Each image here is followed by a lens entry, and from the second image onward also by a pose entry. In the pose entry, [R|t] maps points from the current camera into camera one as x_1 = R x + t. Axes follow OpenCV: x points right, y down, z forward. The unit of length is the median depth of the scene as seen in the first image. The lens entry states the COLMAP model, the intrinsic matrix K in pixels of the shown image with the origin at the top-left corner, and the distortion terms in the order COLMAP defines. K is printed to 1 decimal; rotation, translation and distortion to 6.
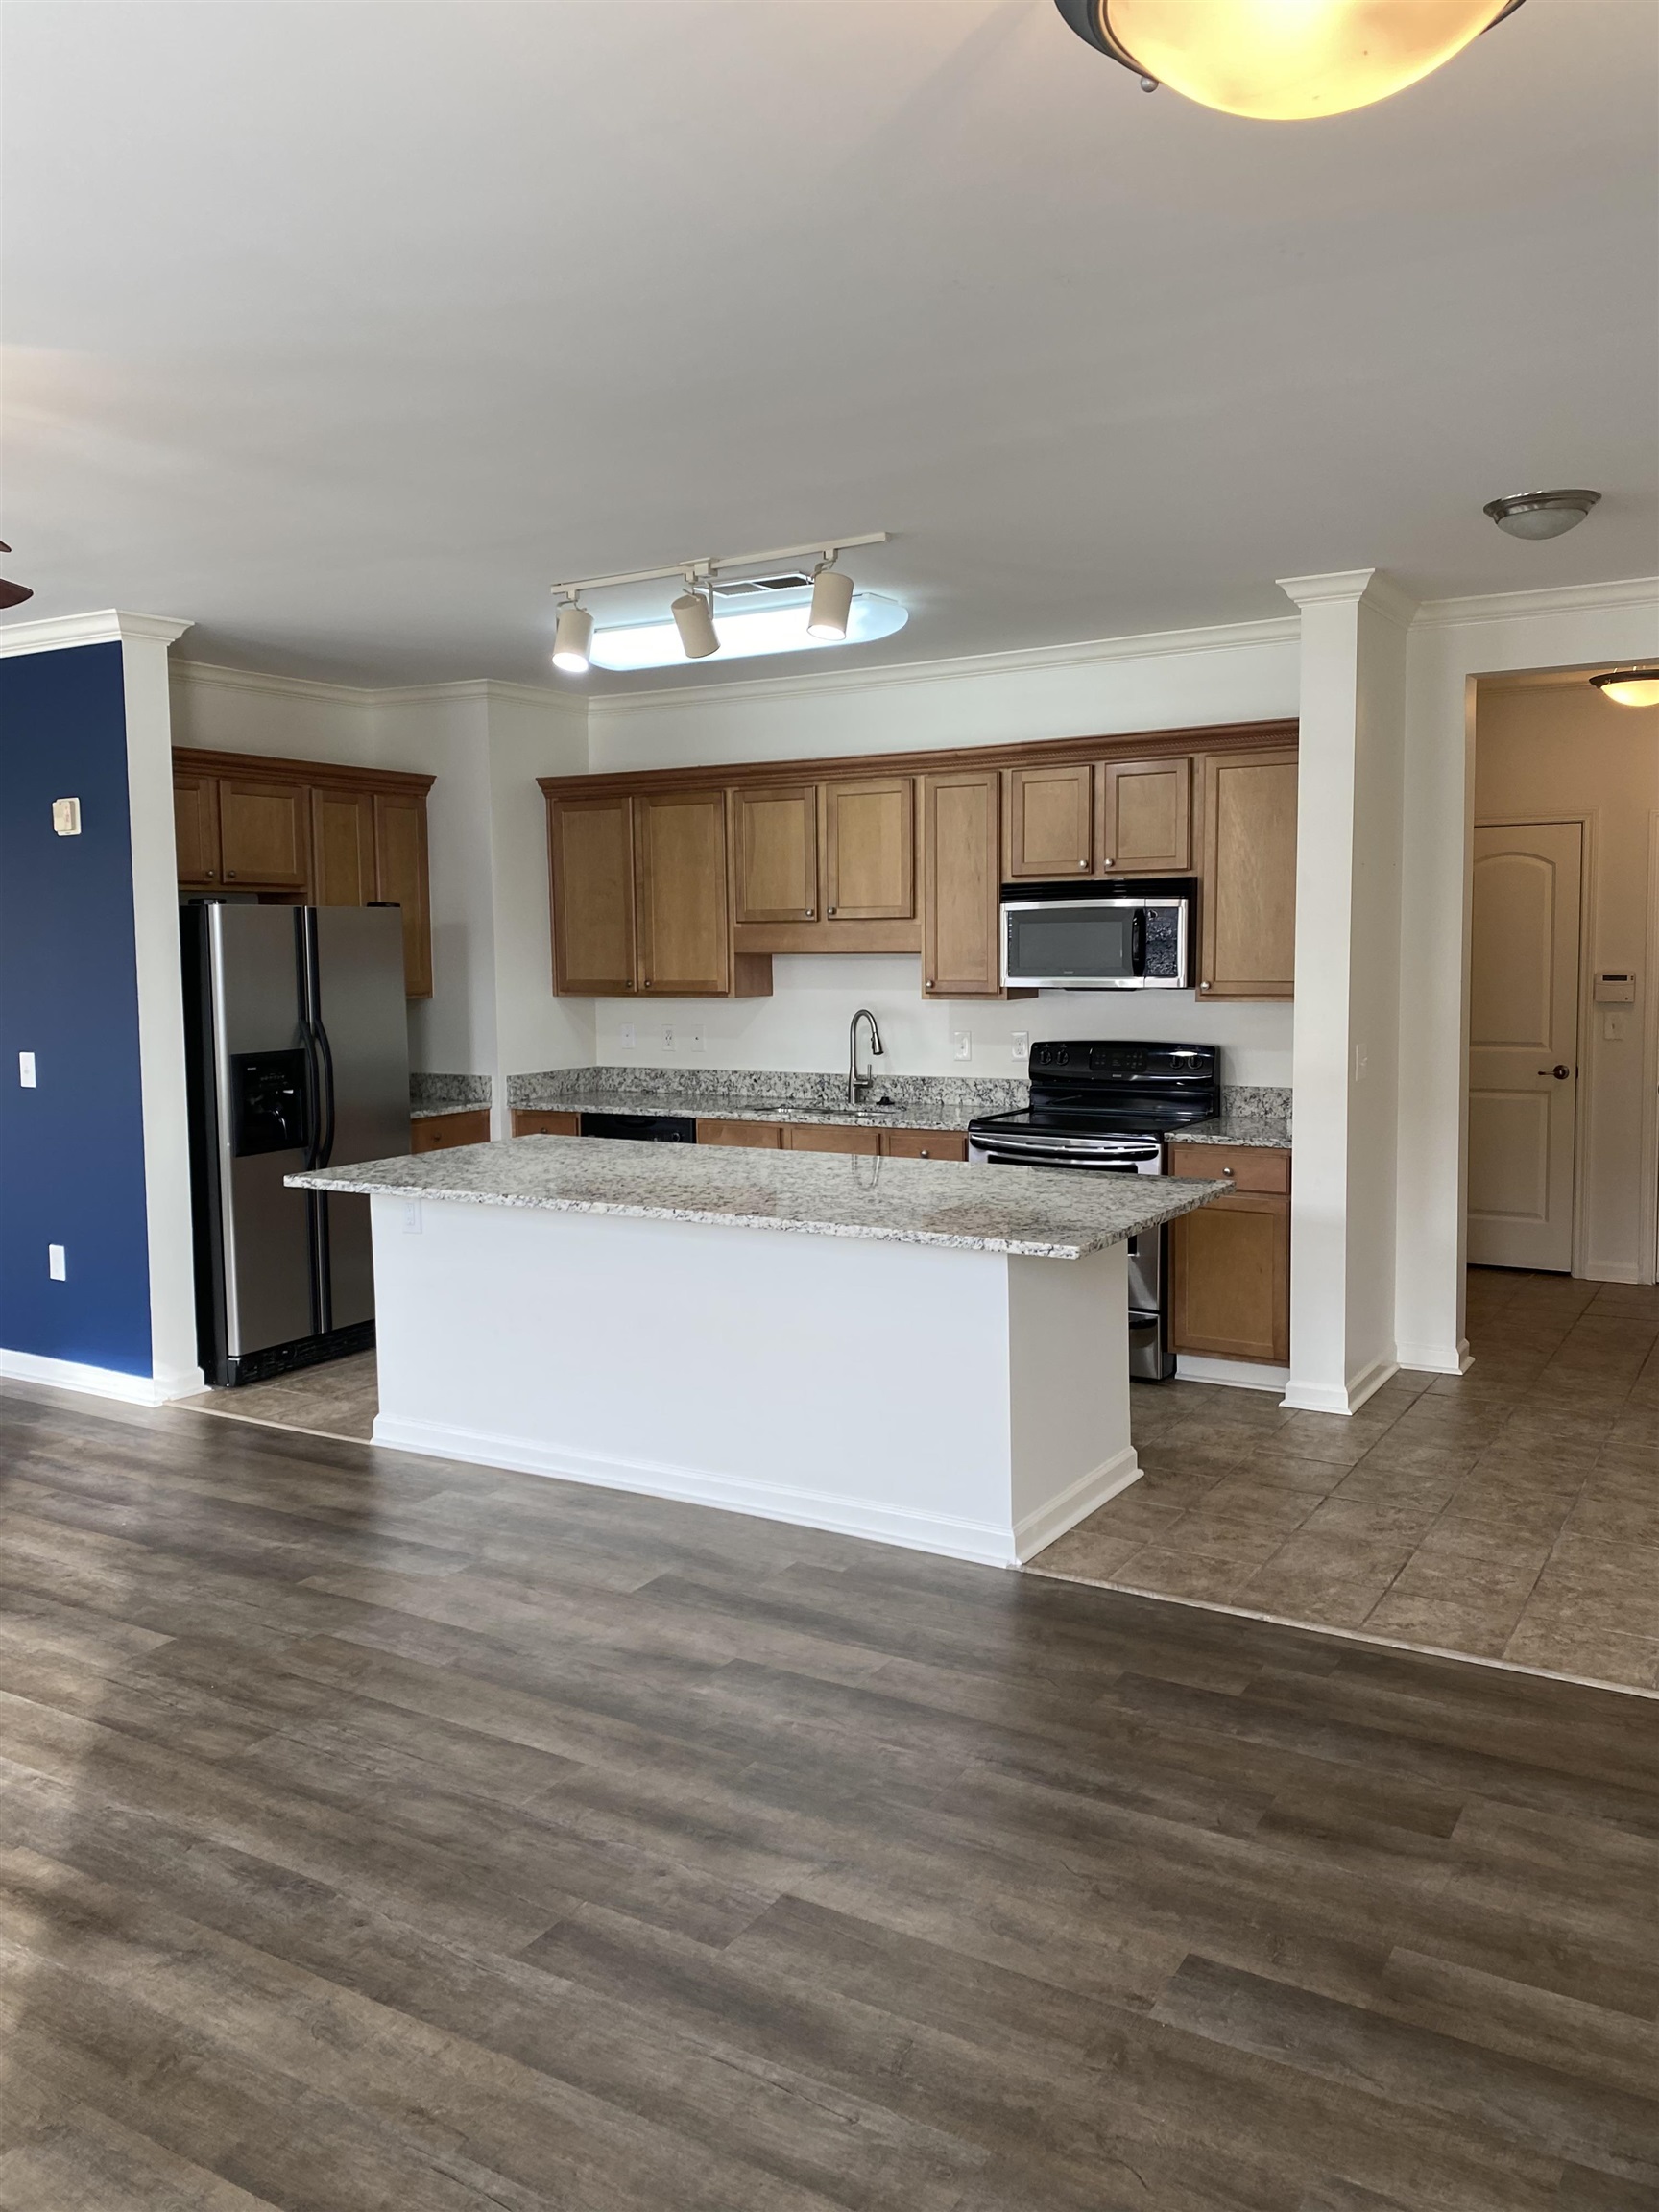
lens RADIAL K [[1670.5, 0, 835.4], [0, 1670.5, 1076.8], [0, 0, 1]] dist [0.073133, -0.163739]
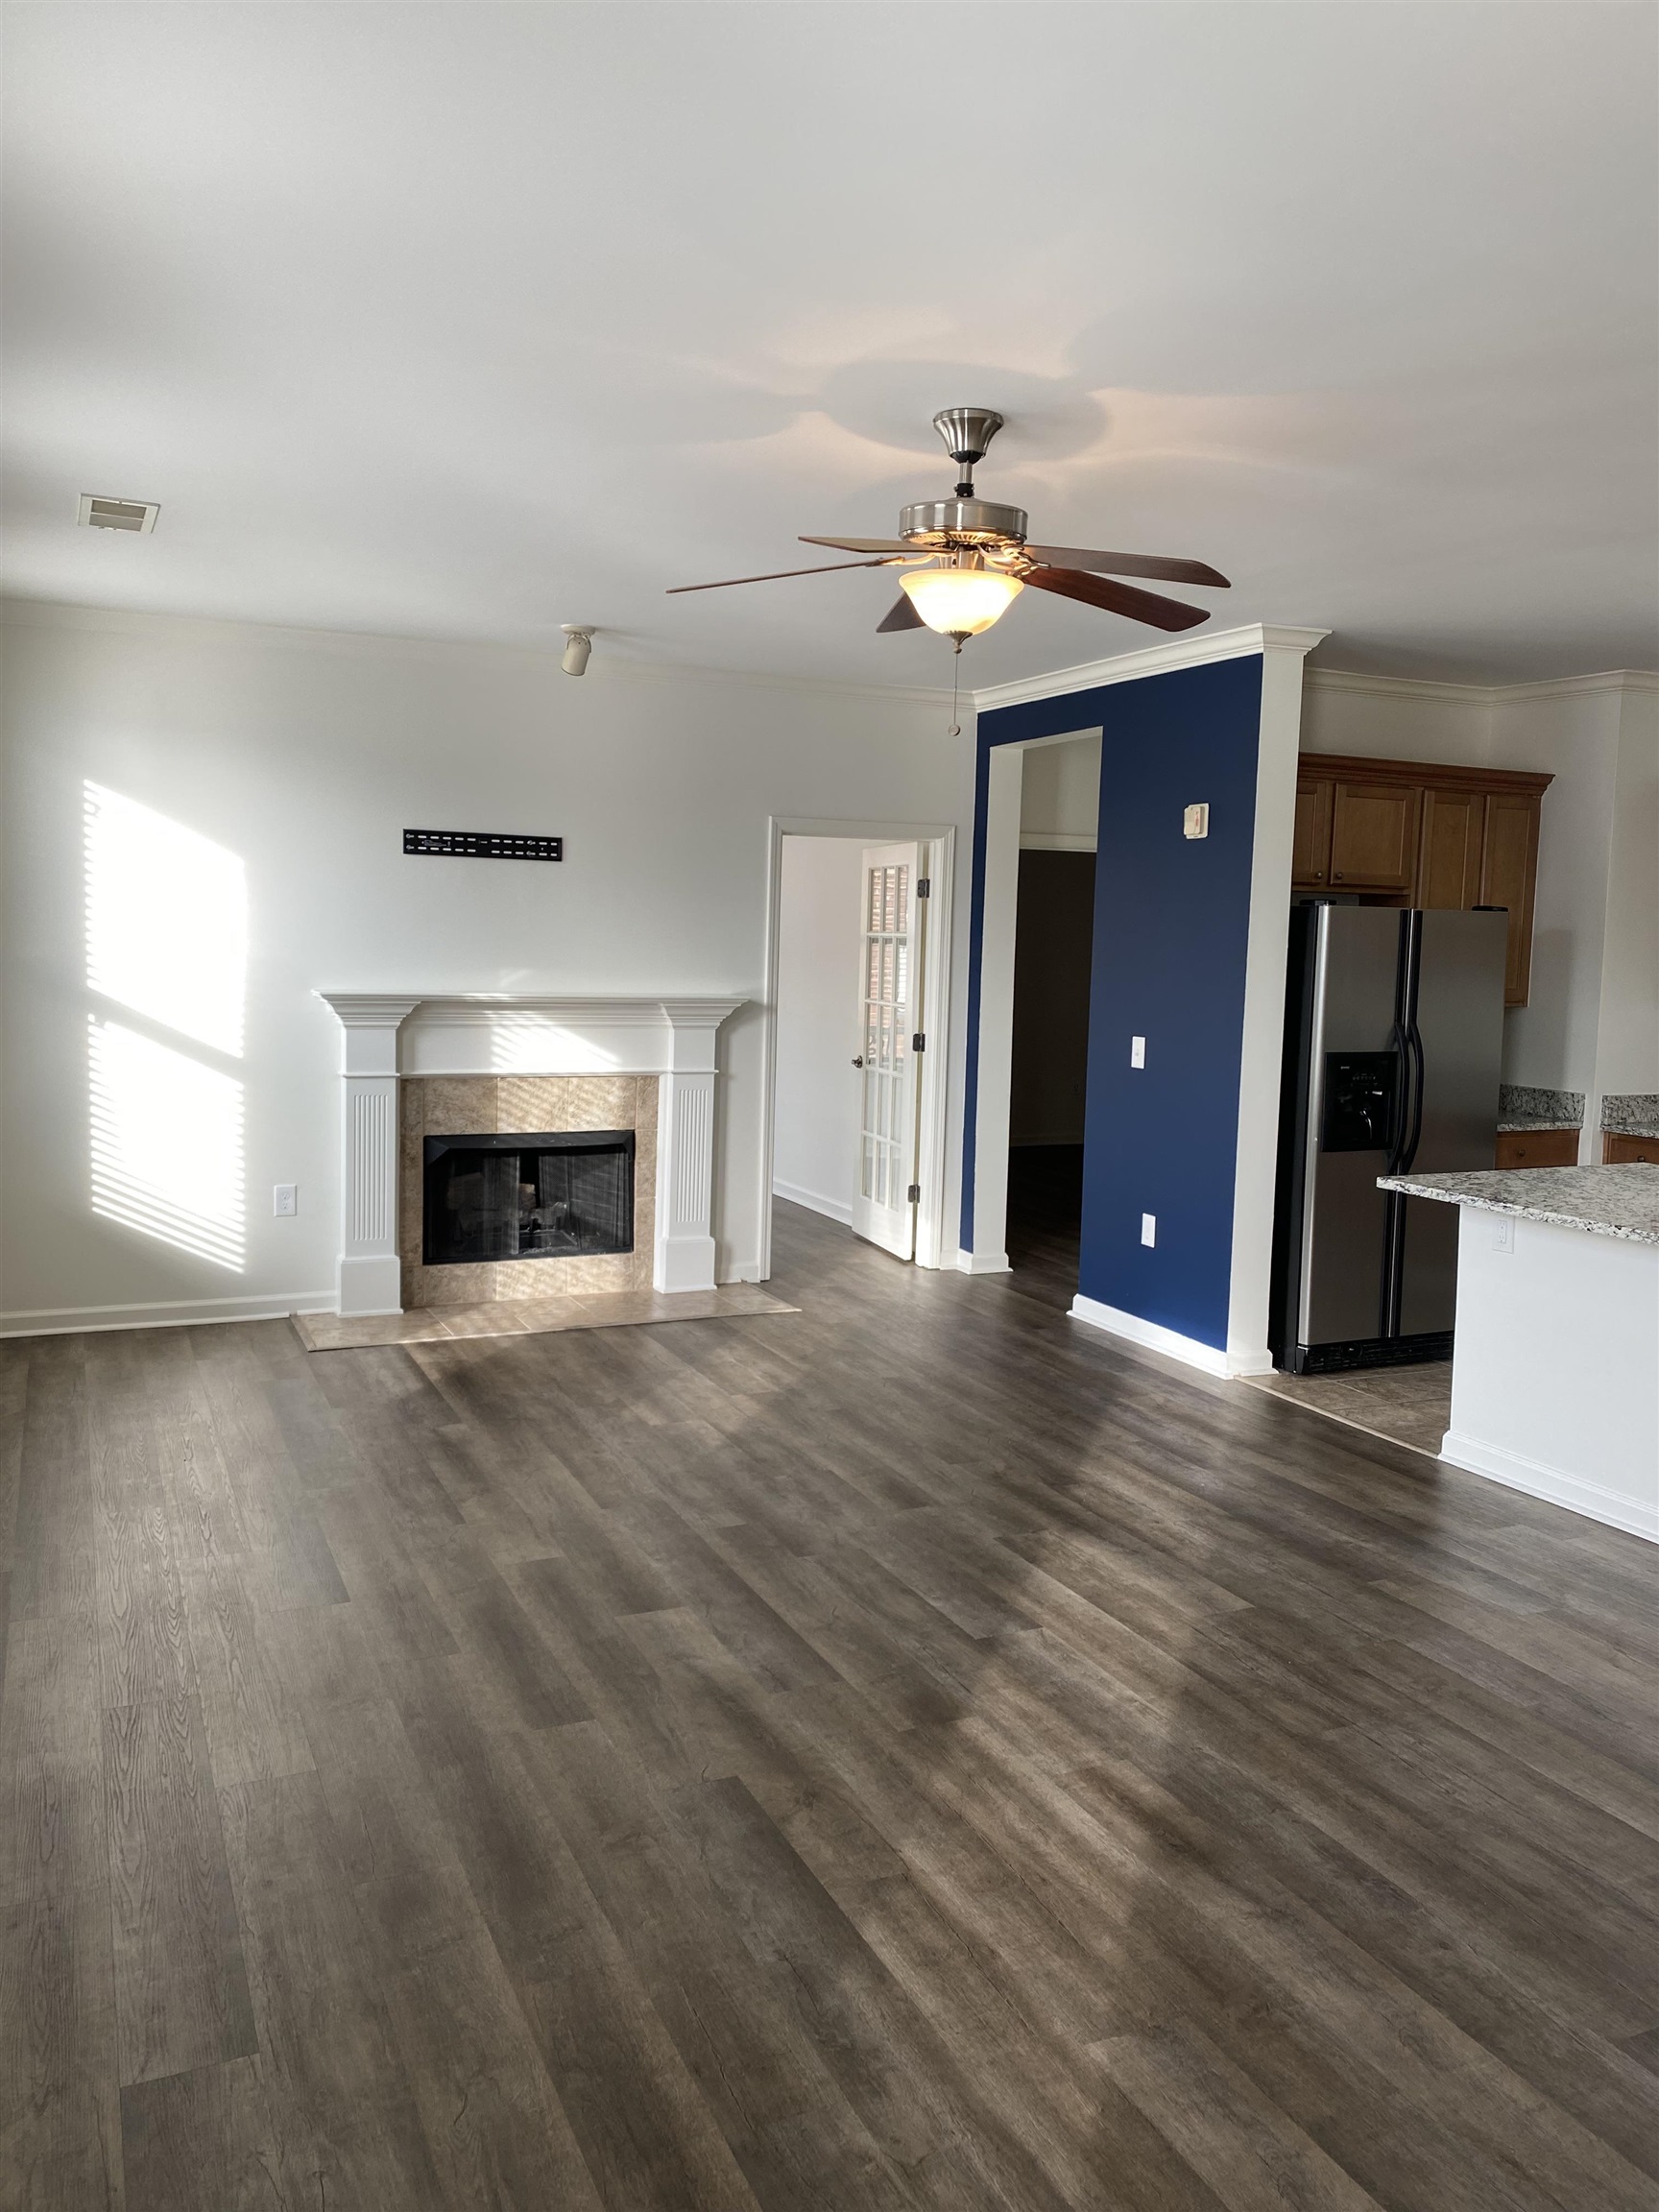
lens RADIAL K [[1661.2, 0, 829.1], [0, 1661.2, 1085.2], [0, 0, 1]] dist [0.134055, -0.358129]
pose [[0.819940, 0.084565, -0.566169, -0.029047], [-0.081111, 0.996213, 0.031331, -0.000817], [0.566675, 0.020233, 0.823693, -0.013296]]
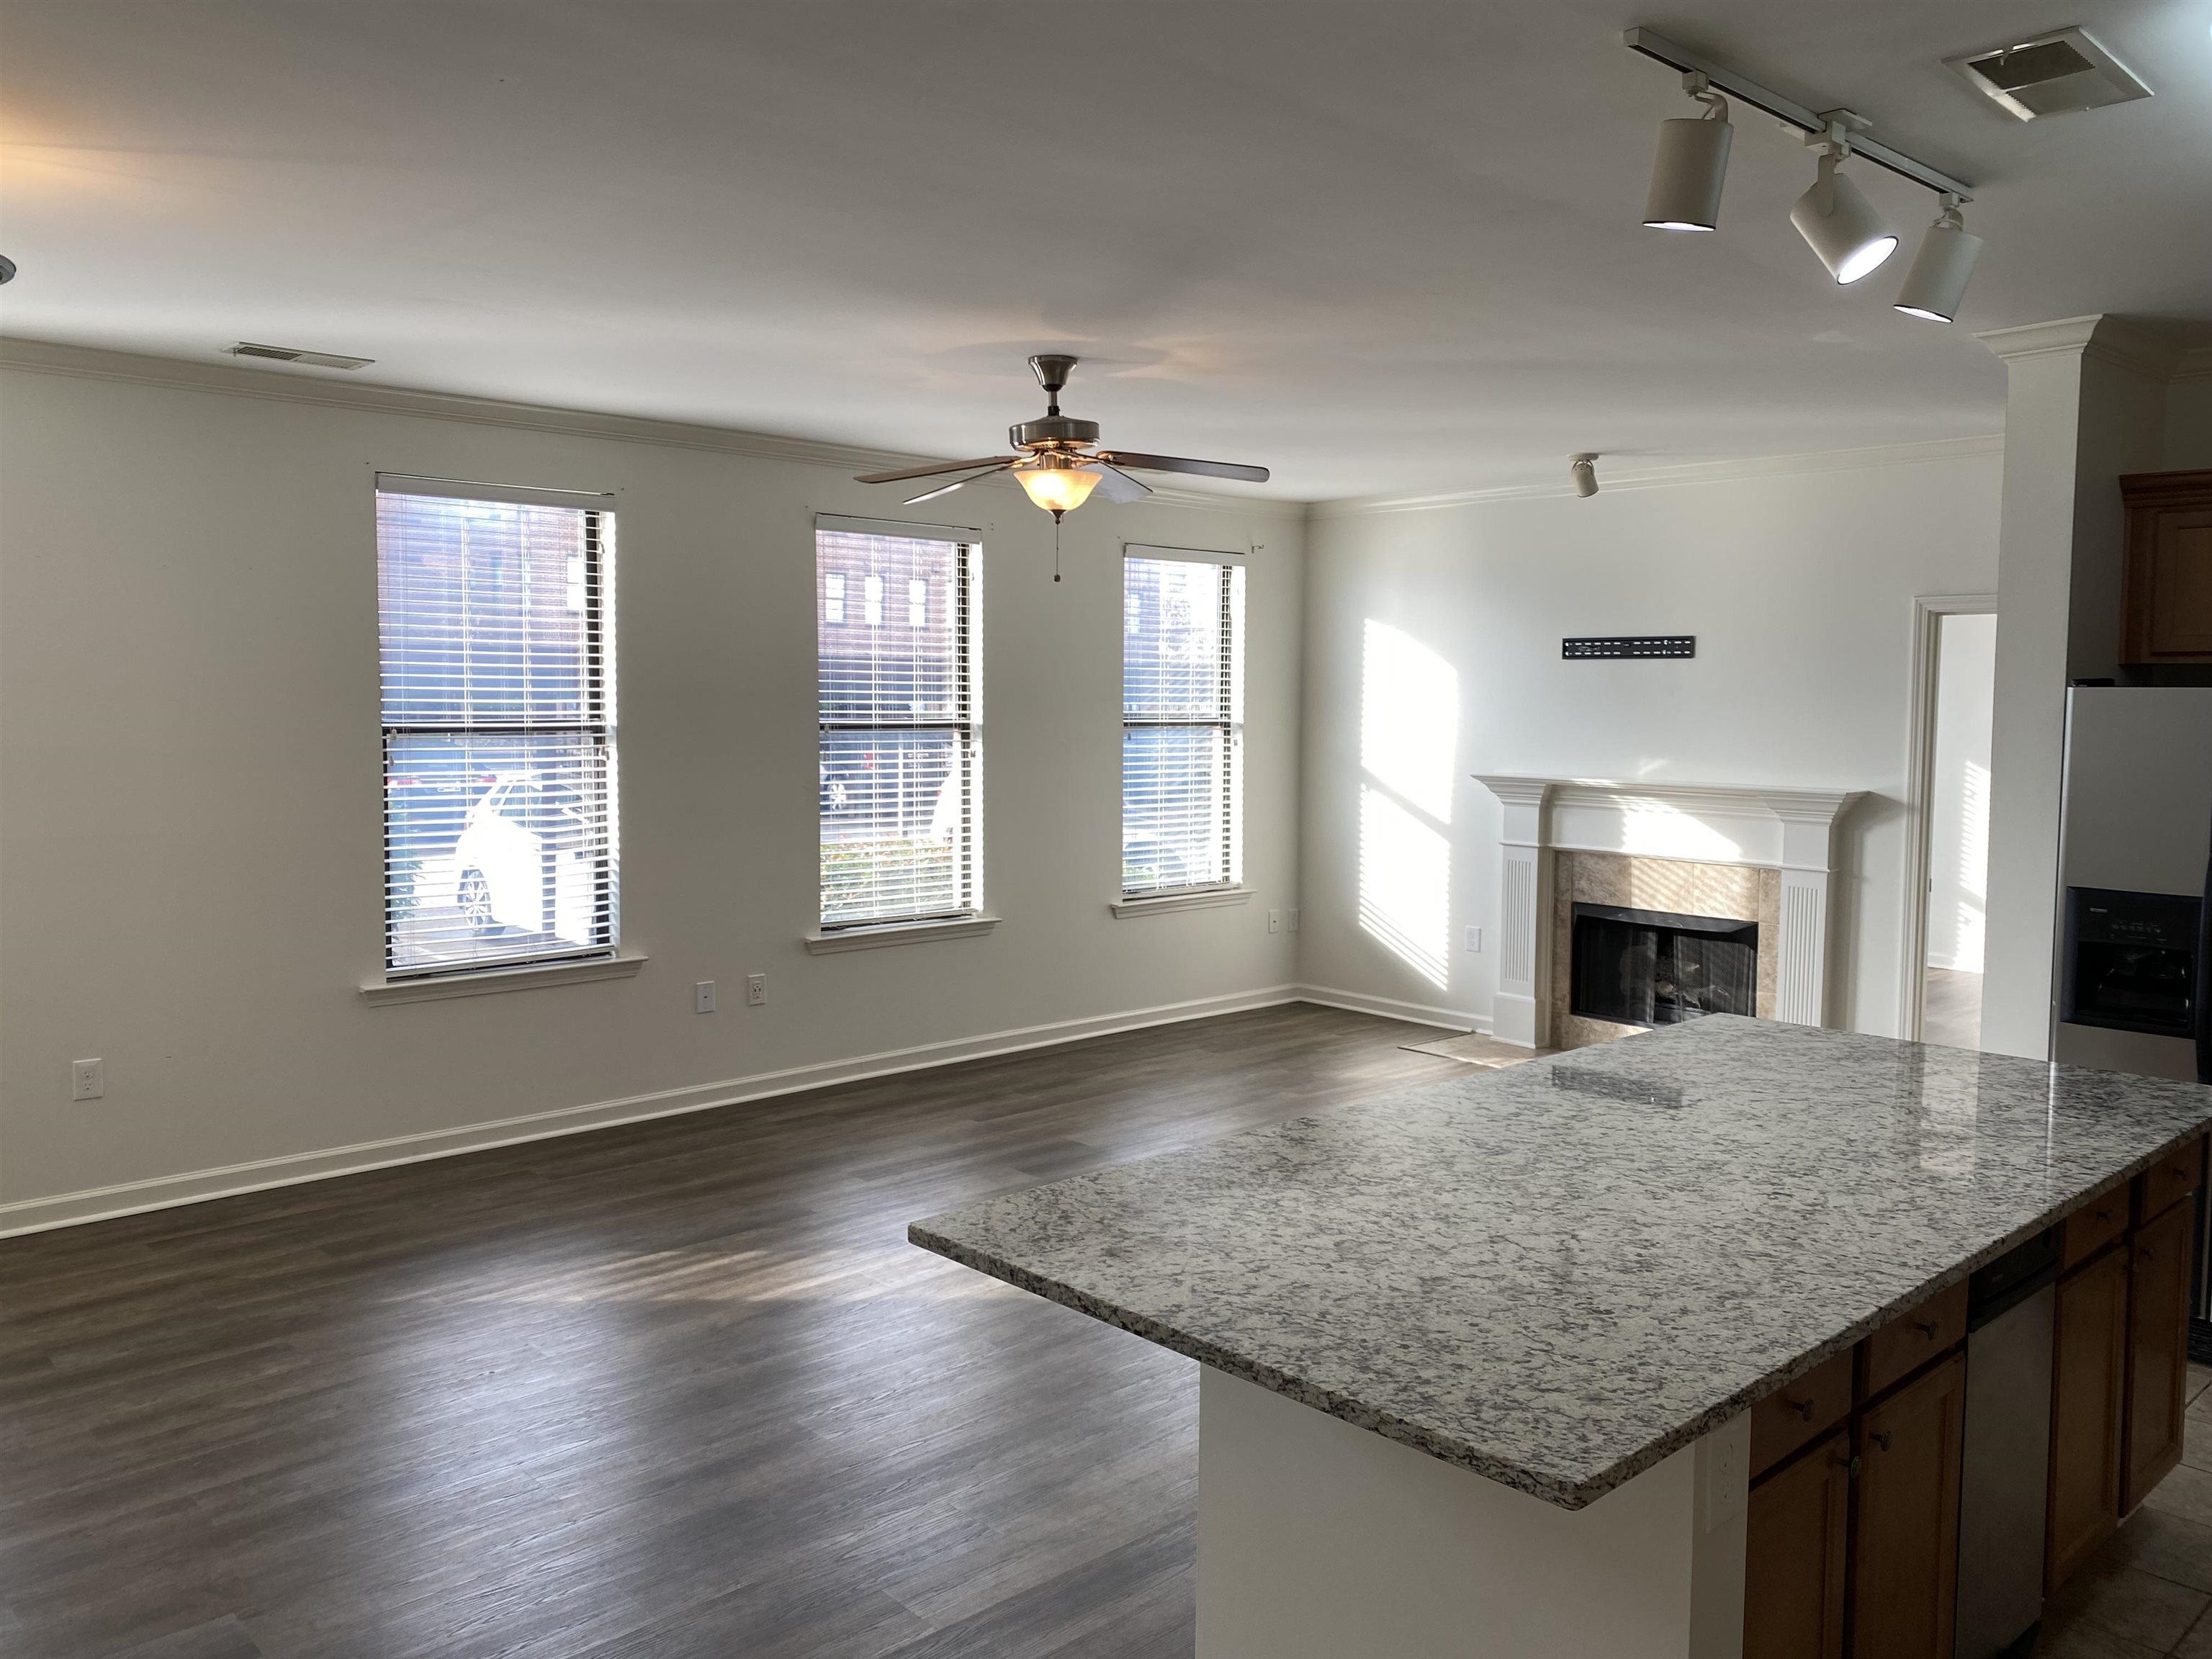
lens RADIAL K [[1670.5, 0, 1099.3], [0, 1670.5, 807.9], [0, 0, 1]] dist [0.073133, -0.163739]
pose [[-0.275239, 0.077368, -0.958258, 0.531901], [-0.084331, 0.990971, 0.104231, -0.099420], [0.957670, 0.109499, -0.266229, 0.862405]]
